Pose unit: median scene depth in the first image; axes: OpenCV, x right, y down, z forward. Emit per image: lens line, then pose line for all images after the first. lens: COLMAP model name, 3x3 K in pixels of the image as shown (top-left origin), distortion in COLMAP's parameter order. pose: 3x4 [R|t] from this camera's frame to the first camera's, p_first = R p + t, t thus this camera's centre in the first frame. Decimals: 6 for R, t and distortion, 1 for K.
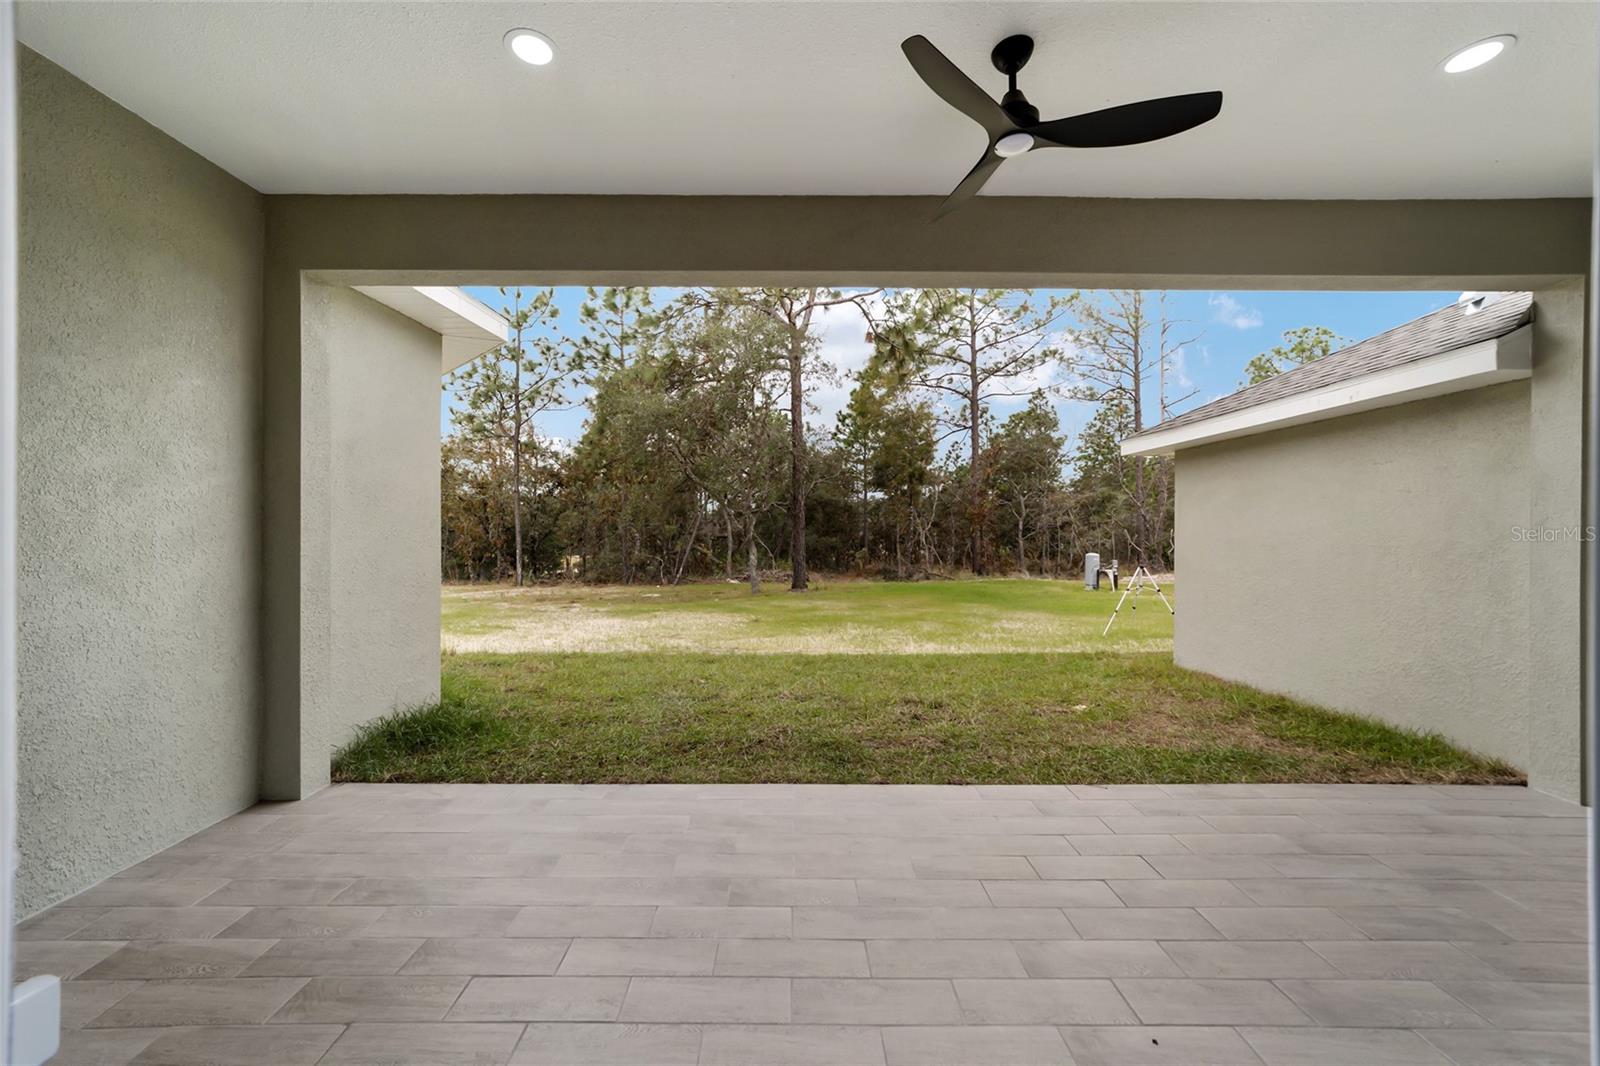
lens RADIAL K [[608.4, 0, 802.5], [0, 608.4, 532.8], [0, 0, 1]] dist [-0.007484, 0.000270]
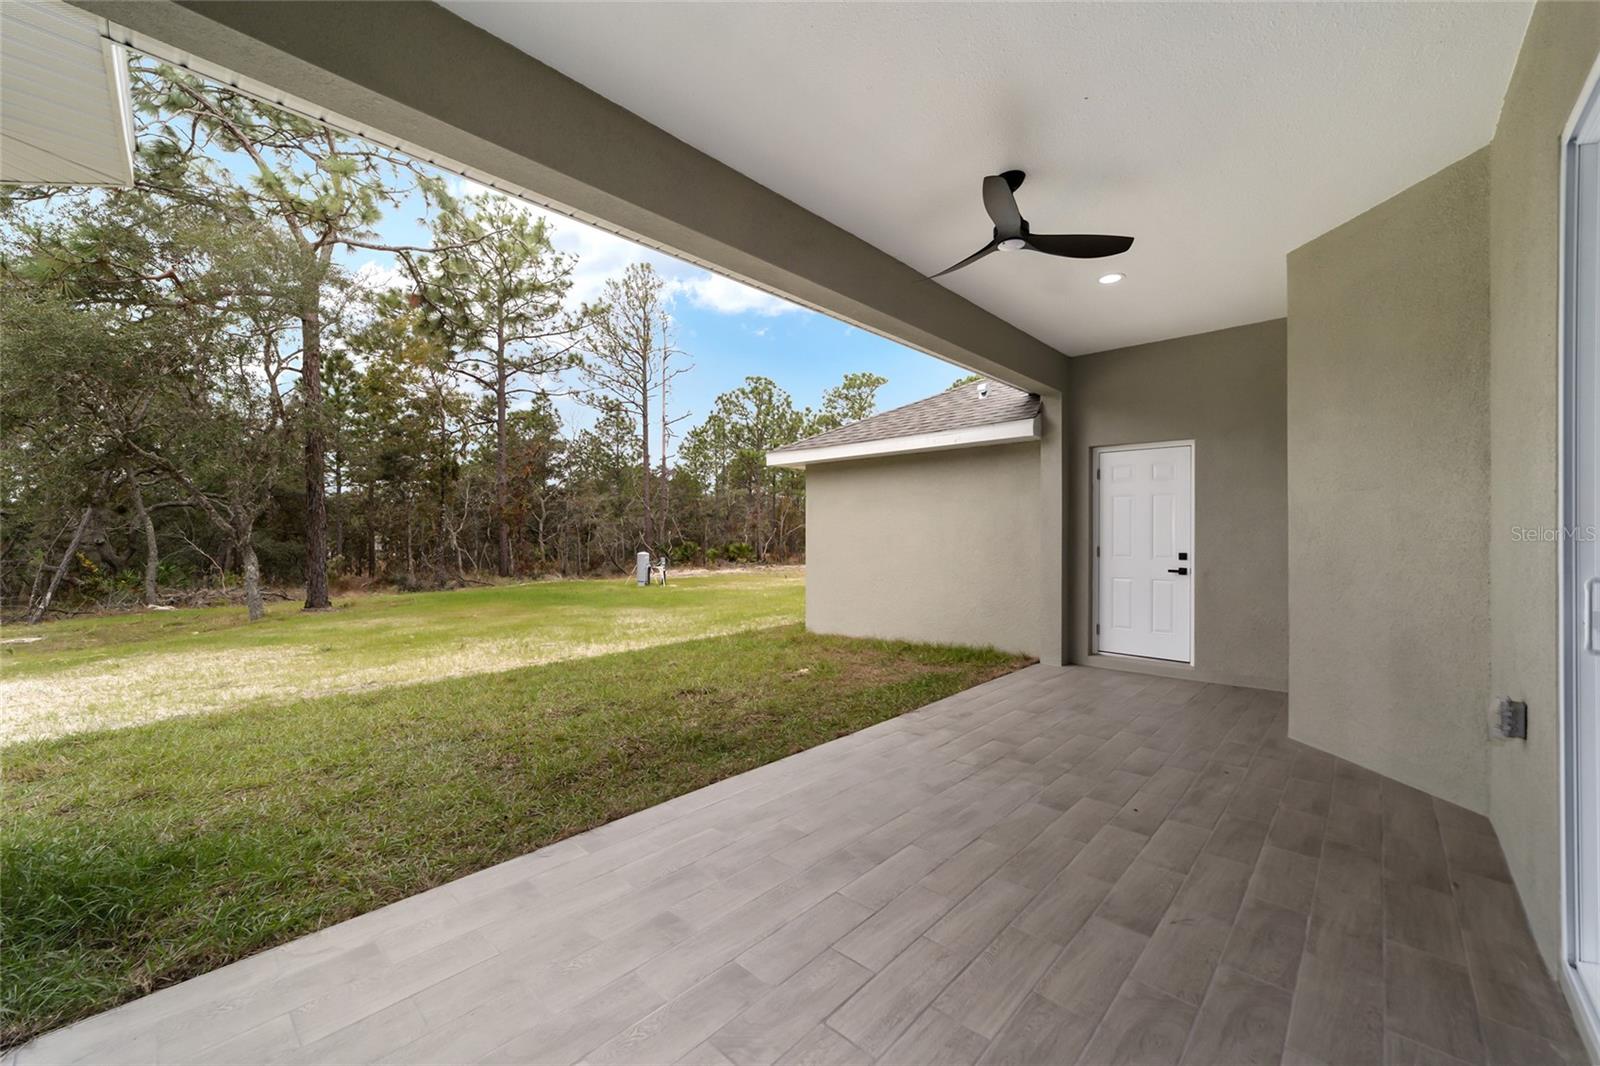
lens RADIAL K [[608.4, 0, 799.1], [0, 608.4, 531.1], [0, 0, 1]] dist [-0.007484, 0.000270]
pose [[0.701088, -0.001906, 0.713072, -0.106823], [0.007339, 0.999963, -0.004543, 0.003245], [-0.713037, 0.008418, 0.701076, 0.037228]]
